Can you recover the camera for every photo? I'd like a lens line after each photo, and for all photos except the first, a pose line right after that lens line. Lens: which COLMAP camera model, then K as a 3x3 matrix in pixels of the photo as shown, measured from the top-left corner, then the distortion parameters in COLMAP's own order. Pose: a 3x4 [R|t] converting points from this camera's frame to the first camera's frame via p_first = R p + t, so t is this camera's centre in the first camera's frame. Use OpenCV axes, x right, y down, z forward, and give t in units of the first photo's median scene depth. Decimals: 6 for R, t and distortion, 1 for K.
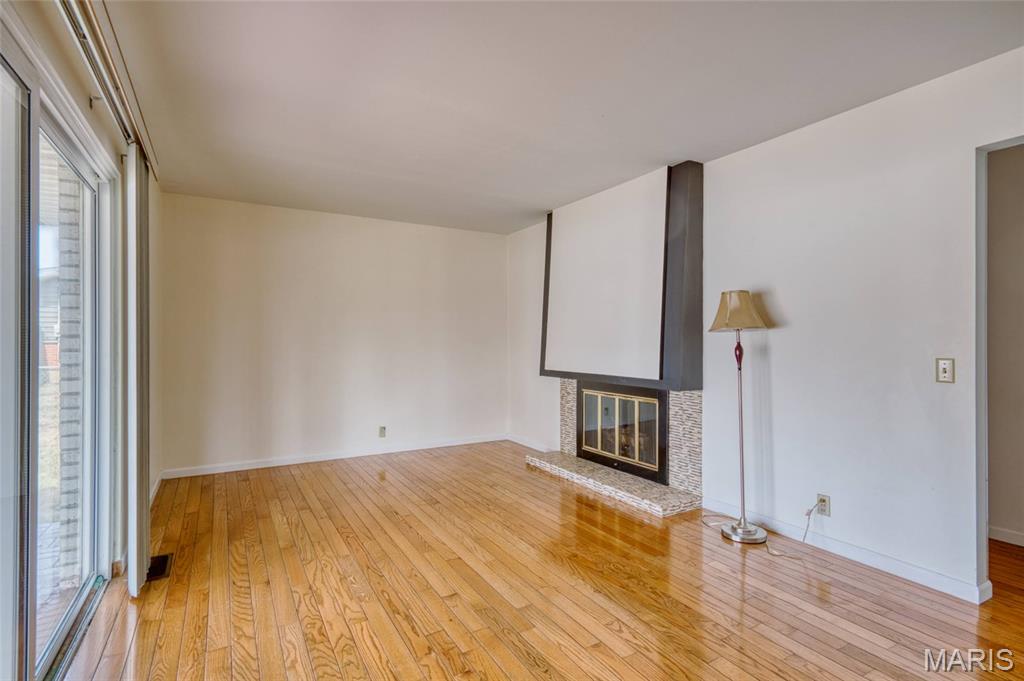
lens RADIAL K [[499.4, 0, 514.0], [0, 499.4, 347.8], [0, 0, 1]] dist [0.007504, -0.000678]
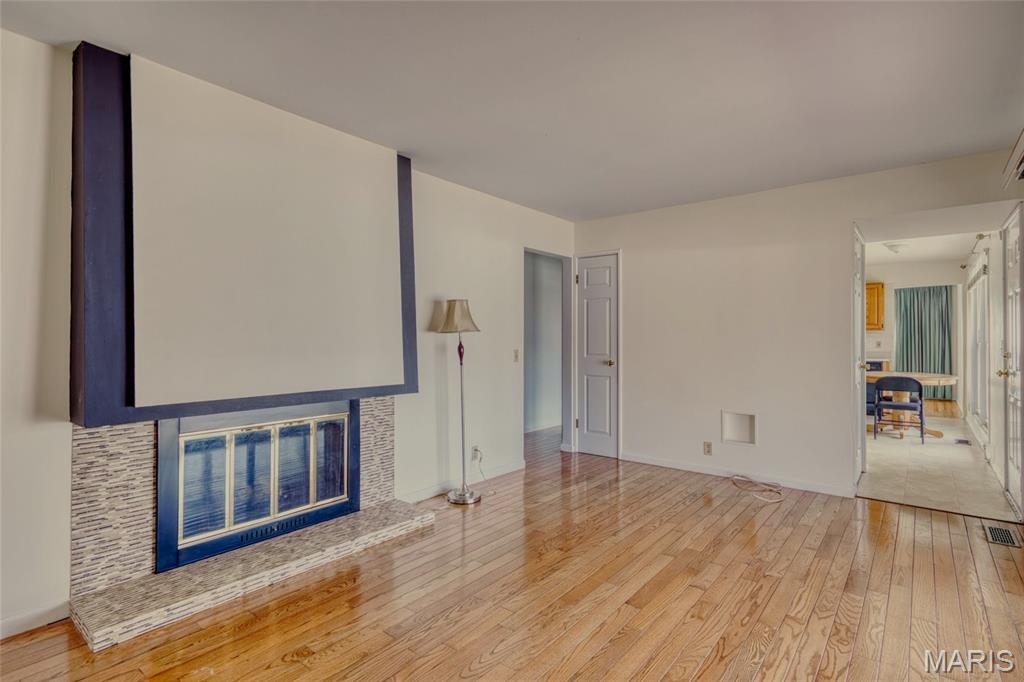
lens RADIAL K [[499.4, 0, 516.3], [0, 499.4, 337.5], [0, 0, 1]] dist [0.007504, -0.000678]
pose [[-0.357124, 0.005970, 0.934038, -0.627248], [0.015488, 0.999880, -0.000469, -0.016868], [-0.933929, 0.014299, -0.357174, 1.114398]]
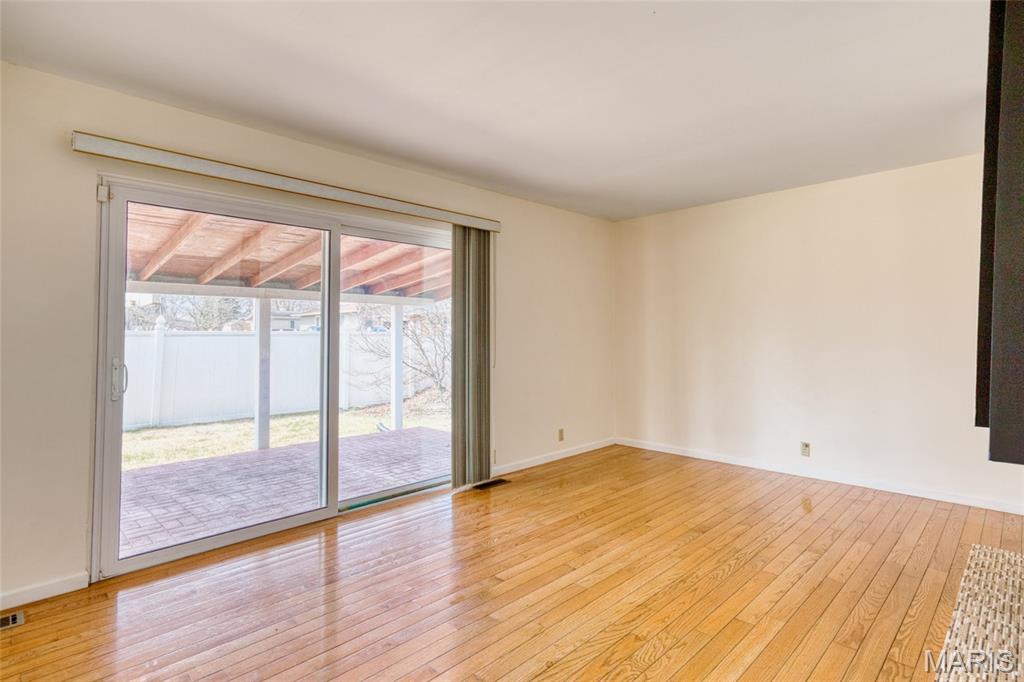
lens RADIAL K [[499.4, 0, 509.4], [0, 499.4, 336.0], [0, 0, 1]] dist [0.007504, -0.000678]
pose [[0.239857, -0.006370, -0.970787, 0.596724], [-0.005867, 0.999951, -0.008011, -0.009178], [0.970791, 0.007617, 0.239808, 0.495977]]
